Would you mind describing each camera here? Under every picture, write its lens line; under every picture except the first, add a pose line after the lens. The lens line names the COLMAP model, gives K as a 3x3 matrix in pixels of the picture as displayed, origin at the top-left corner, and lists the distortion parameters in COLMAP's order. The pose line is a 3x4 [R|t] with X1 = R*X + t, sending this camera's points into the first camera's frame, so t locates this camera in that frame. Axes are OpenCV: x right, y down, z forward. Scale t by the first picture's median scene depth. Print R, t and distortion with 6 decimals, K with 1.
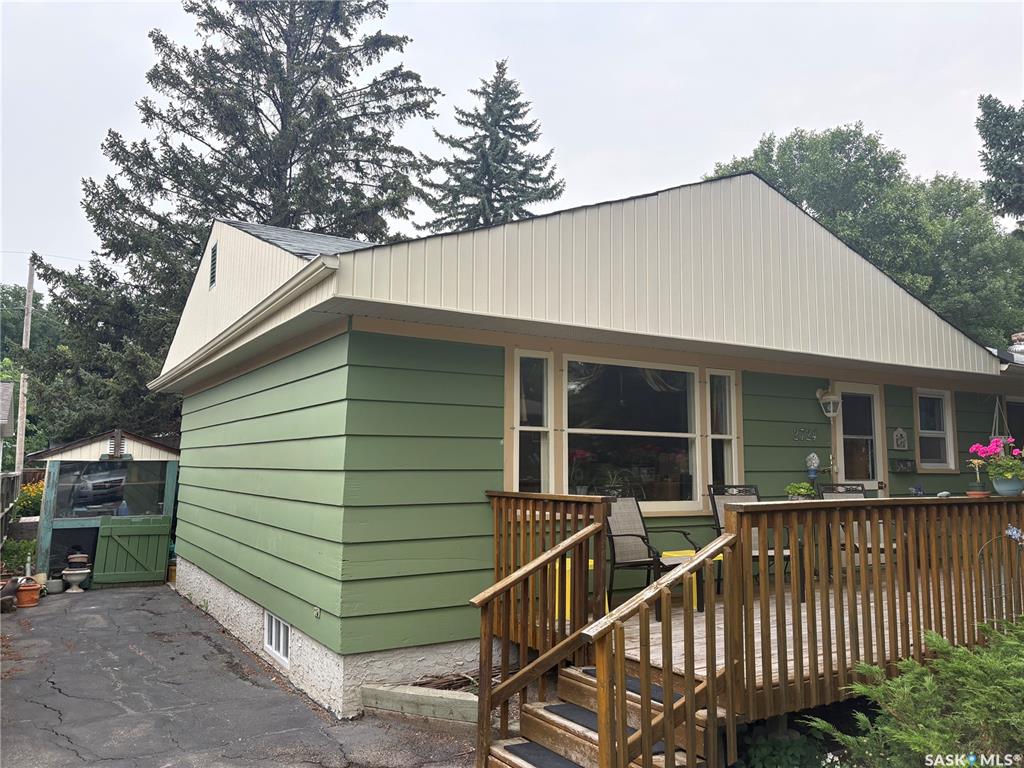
lens RADIAL K [[771.4, 0, 511.4], [0, 771.4, 379.0], [0, 0, 1]] dist [0.060841, -0.049478]
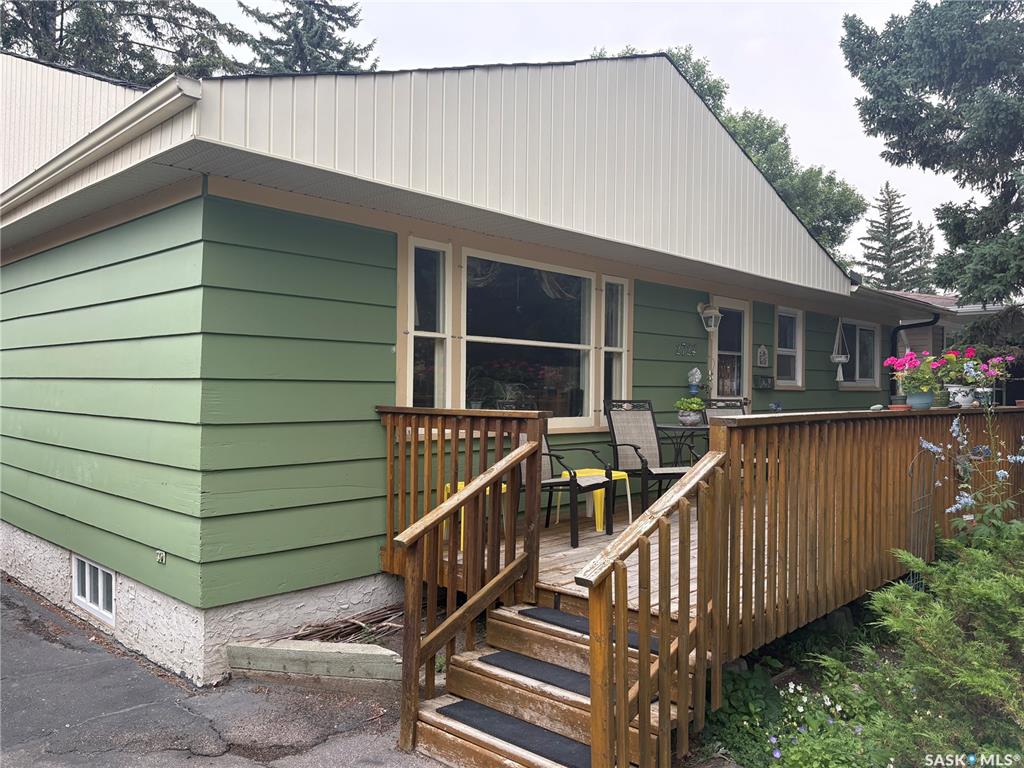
lens RADIAL K [[773.1, 0, 512.0], [0, 773.1, 384.0], [0, 0, 1]] dist [0.063397, -0.060950]
pose [[0.967470, 0.008089, 0.252858, -0.085138], [-0.035383, 0.993991, 0.103583, 0.024228], [-0.250501, -0.109160, 0.961942, 0.132541]]
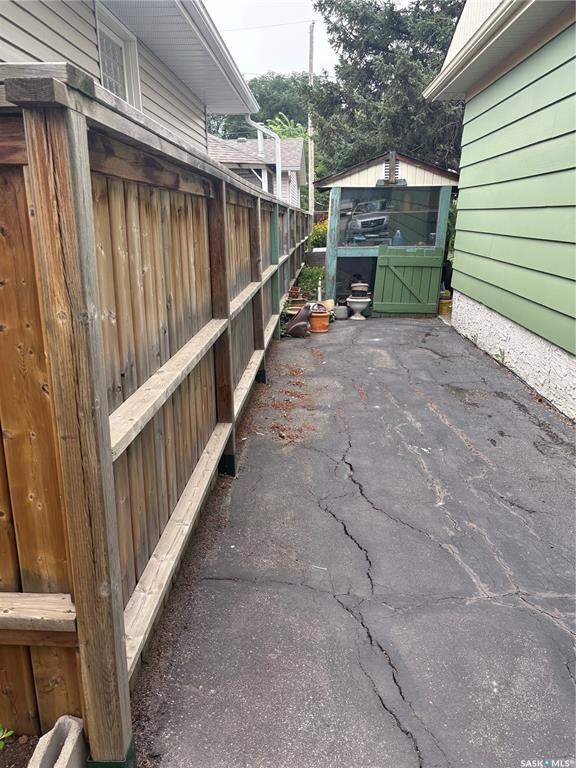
lens RADIAL K [[579.8, 0, 288.0], [0, 579.8, 384.0], [0, 0, 1]] dist [0.063397, -0.060950]
pose [[0.824705, 0.150331, -0.545217, -0.308748], [0.068045, 0.930649, 0.359531, 0.106088], [0.561454, -0.333607, 0.757282, 0.517089]]
